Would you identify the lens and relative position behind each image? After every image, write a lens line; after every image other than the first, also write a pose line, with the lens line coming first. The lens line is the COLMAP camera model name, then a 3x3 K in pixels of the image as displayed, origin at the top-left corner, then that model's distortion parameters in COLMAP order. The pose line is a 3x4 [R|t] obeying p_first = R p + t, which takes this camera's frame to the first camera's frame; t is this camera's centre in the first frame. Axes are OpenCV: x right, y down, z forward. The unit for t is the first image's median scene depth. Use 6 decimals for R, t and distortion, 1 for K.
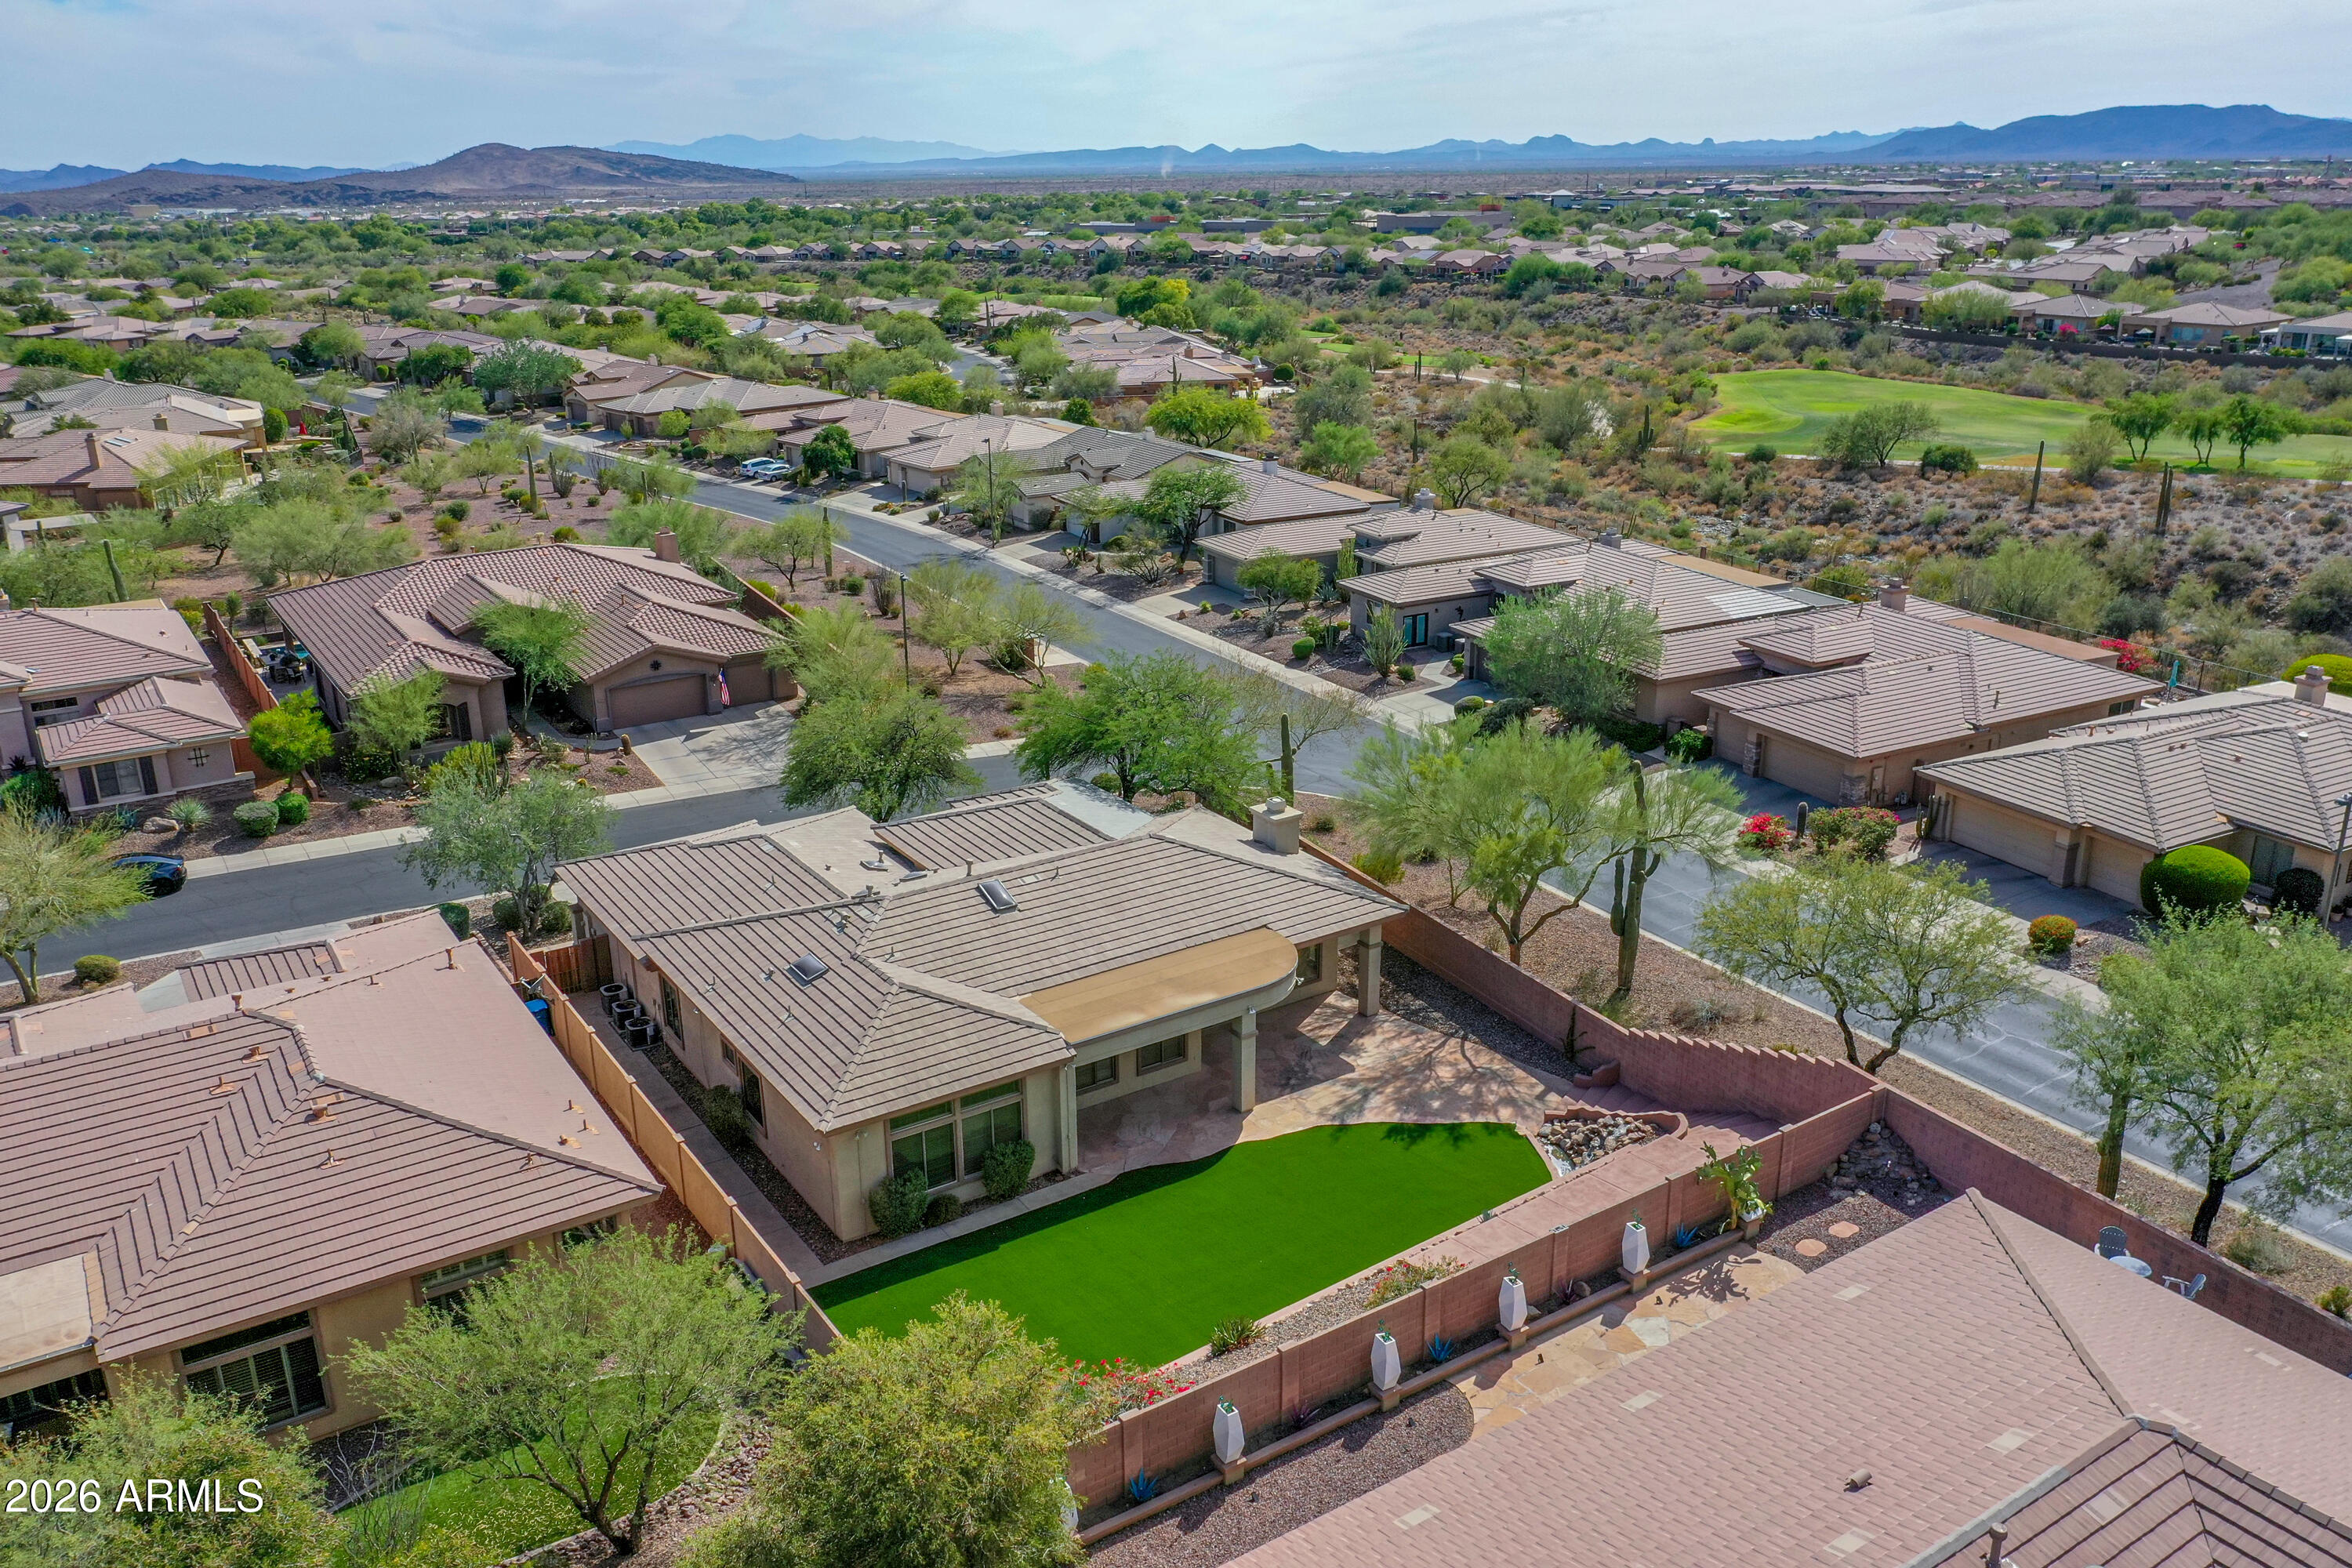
lens RADIAL K [[1783.3, 0, 1175.1], [0, 1783.3, 778.6], [0, 0, 1]] dist [-0.024219, -0.005977]
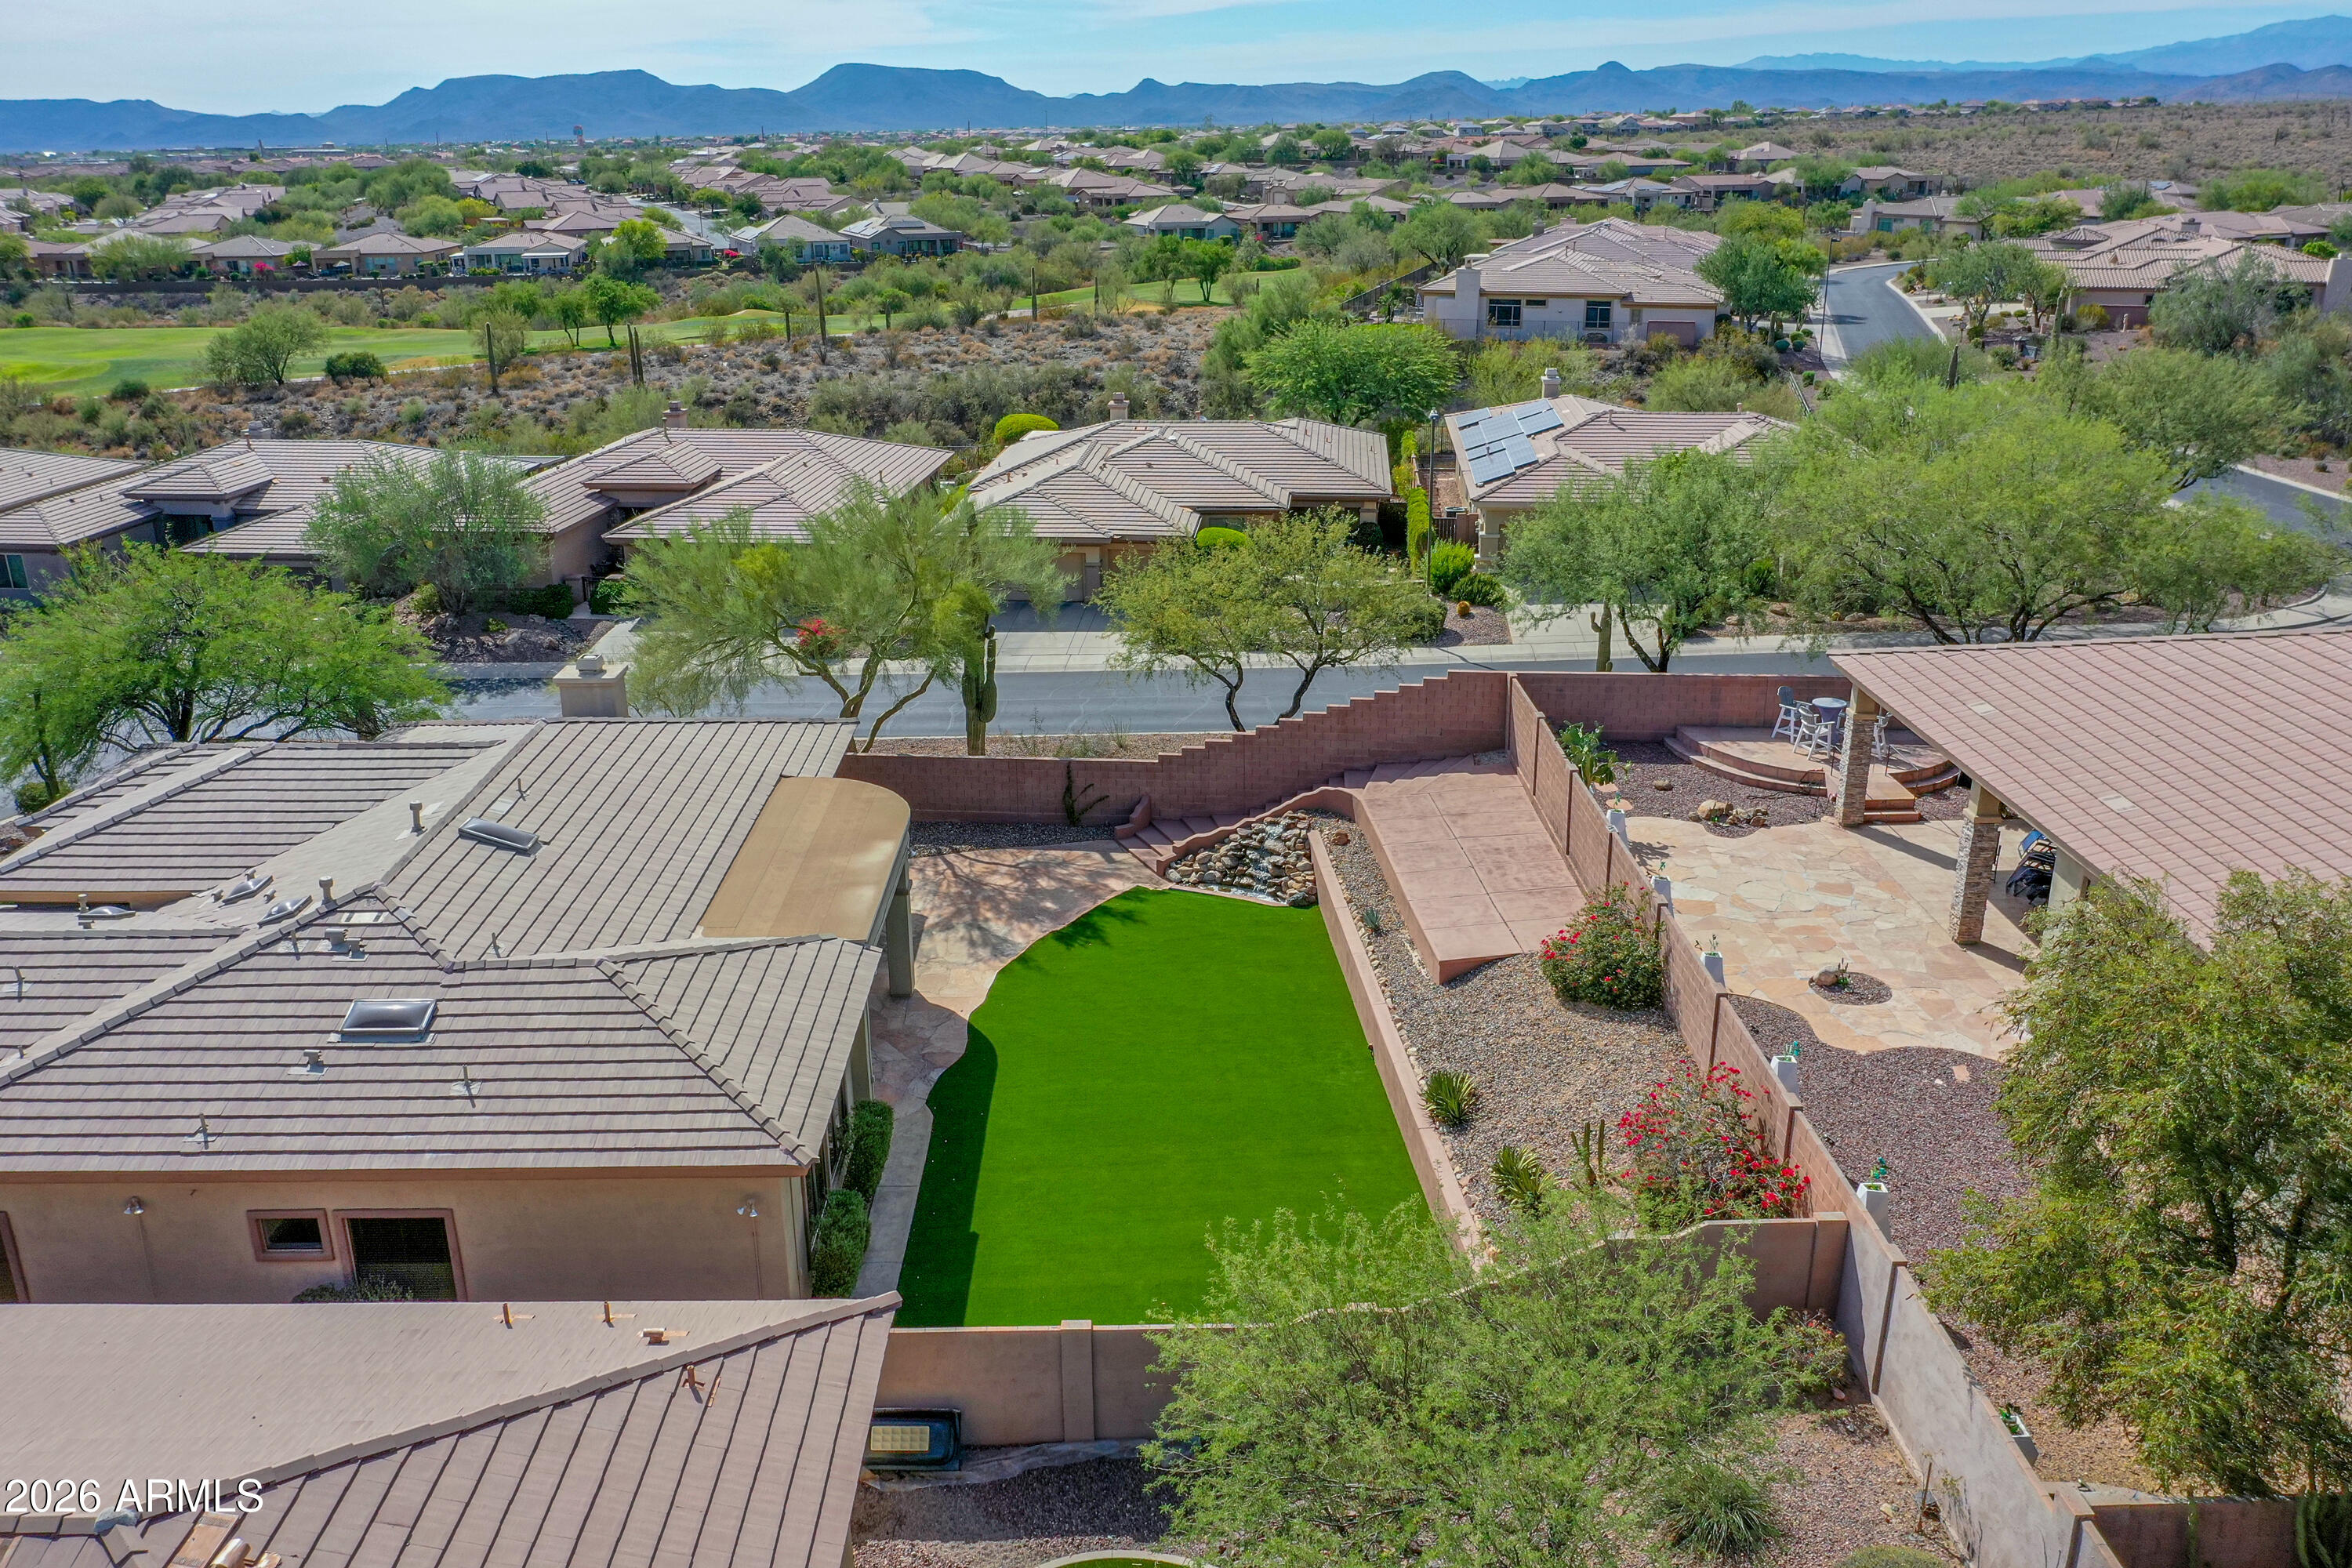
lens RADIAL K [[1783.3, 0, 1177.2], [0, 1783.3, 783.4], [0, 0, 1]] dist [-0.024219, -0.005977]
pose [[0.542740, -0.277363, 0.792782, -0.222426], [0.266611, 0.951976, 0.150536, 0.008552], [-0.796462, 0.129663, 0.590623, 0.211408]]
